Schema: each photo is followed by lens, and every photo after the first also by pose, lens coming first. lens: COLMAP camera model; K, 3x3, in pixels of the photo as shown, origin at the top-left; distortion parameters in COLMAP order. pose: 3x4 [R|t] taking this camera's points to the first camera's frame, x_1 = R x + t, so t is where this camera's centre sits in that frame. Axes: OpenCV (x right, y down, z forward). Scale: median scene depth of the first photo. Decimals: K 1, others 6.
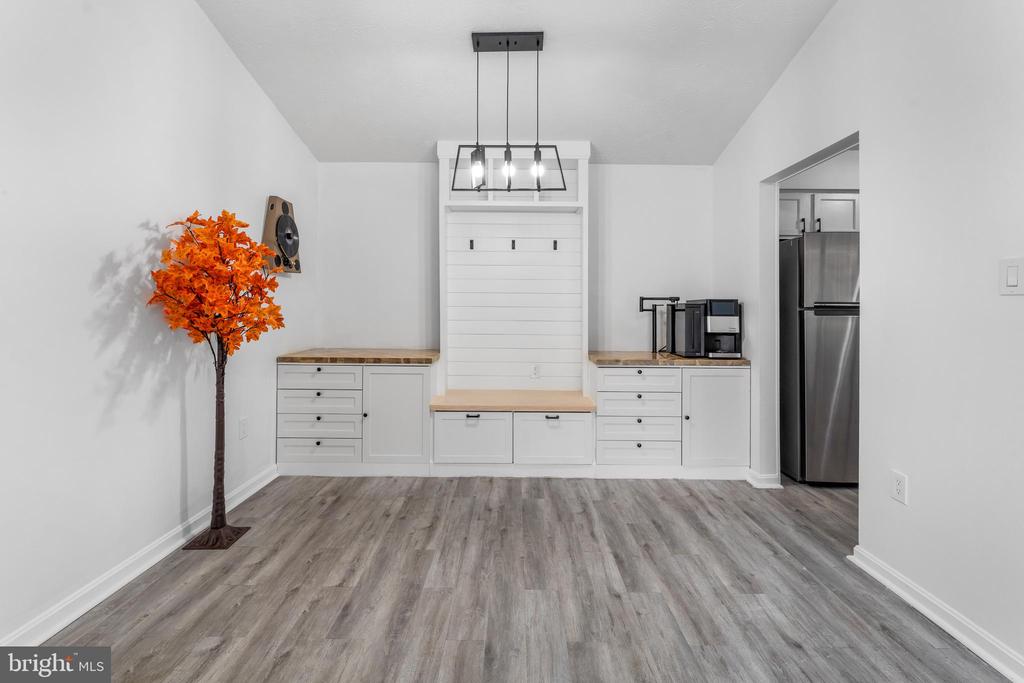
lens RADIAL K [[449.7, 0, 513.8], [0, 449.7, 302.6], [0, 0, 1]] dist [0.001304, 0.000305]
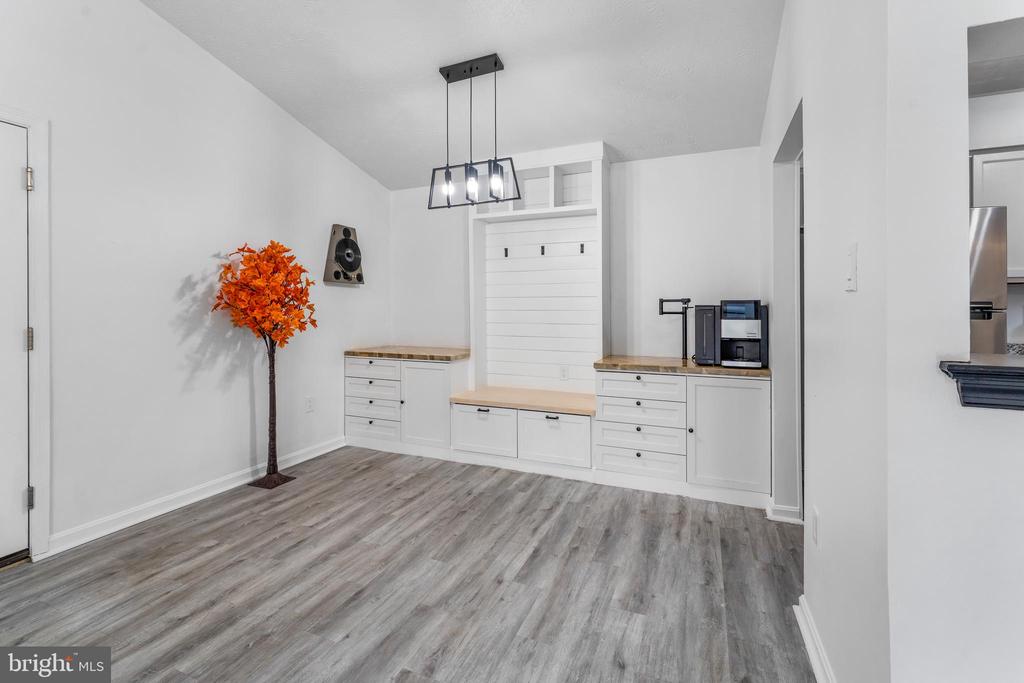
lens RADIAL K [[448.3, 0, 514.7], [0, 448.3, 307.9], [0, 0, 1]] dist [0.002199, -0.000061]
pose [[0.923814, -0.007506, -0.382768, 0.465974], [0.008971, 0.999958, 0.002042, 0.001891], [0.382737, -0.005321, 0.923842, 0.025436]]
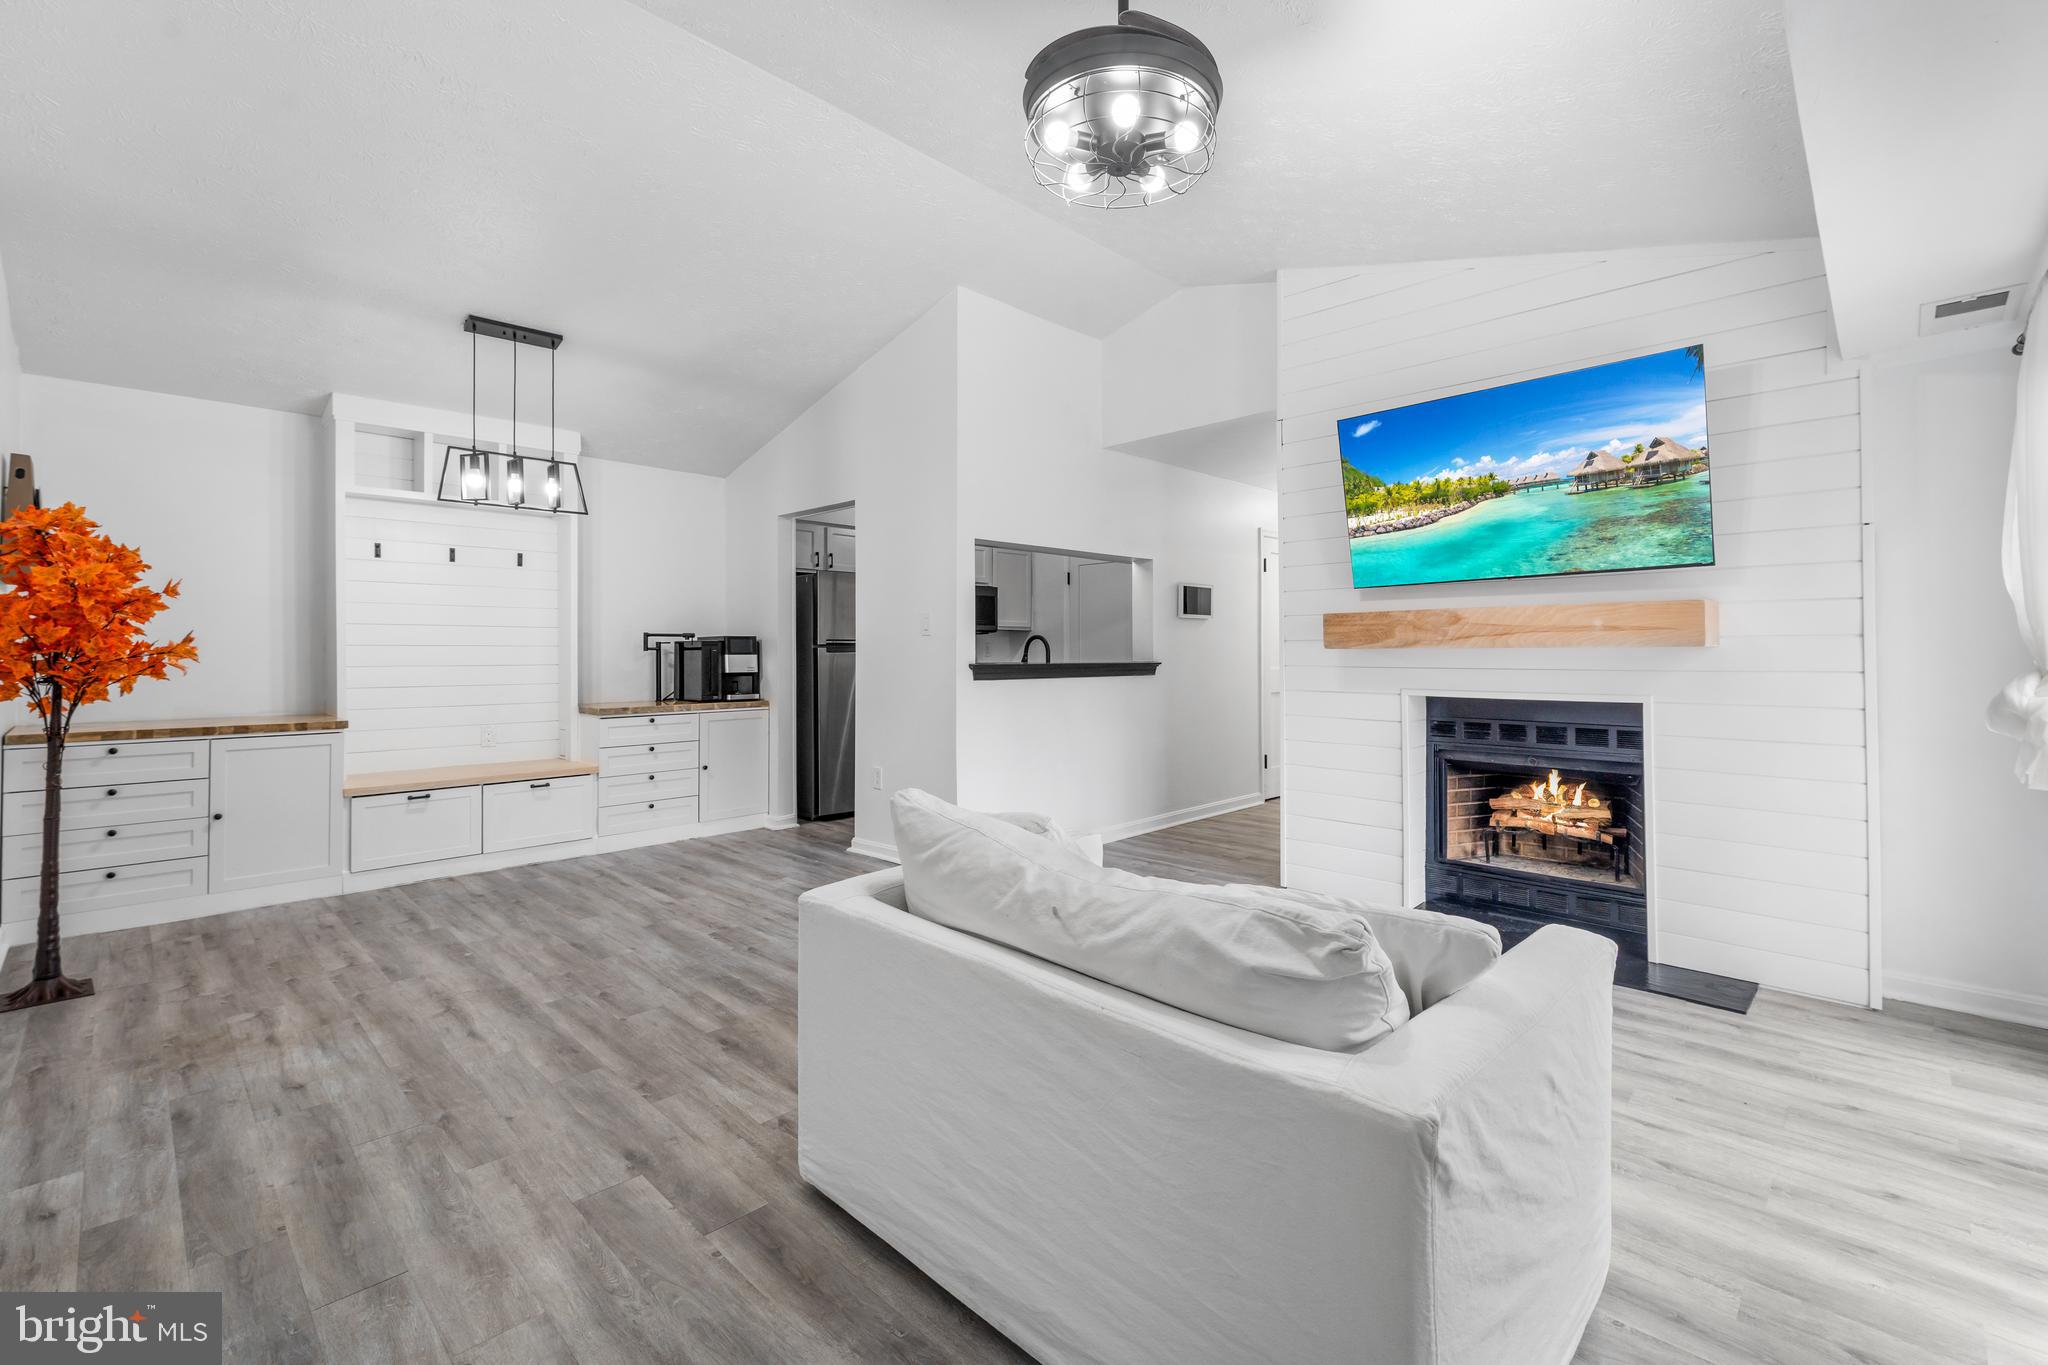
lens RADIAL K [[889.5, 0, 1028.3], [0, 889.5, 640.9], [0, 0, 1]] dist [-0.000107, -0.000331]
pose [[0.697859, -0.000334, 0.716236, -0.502233], [-0.000968, 0.999999, 0.001409, -0.000653], [-0.716235, -0.001676, 0.697857, -0.807727]]
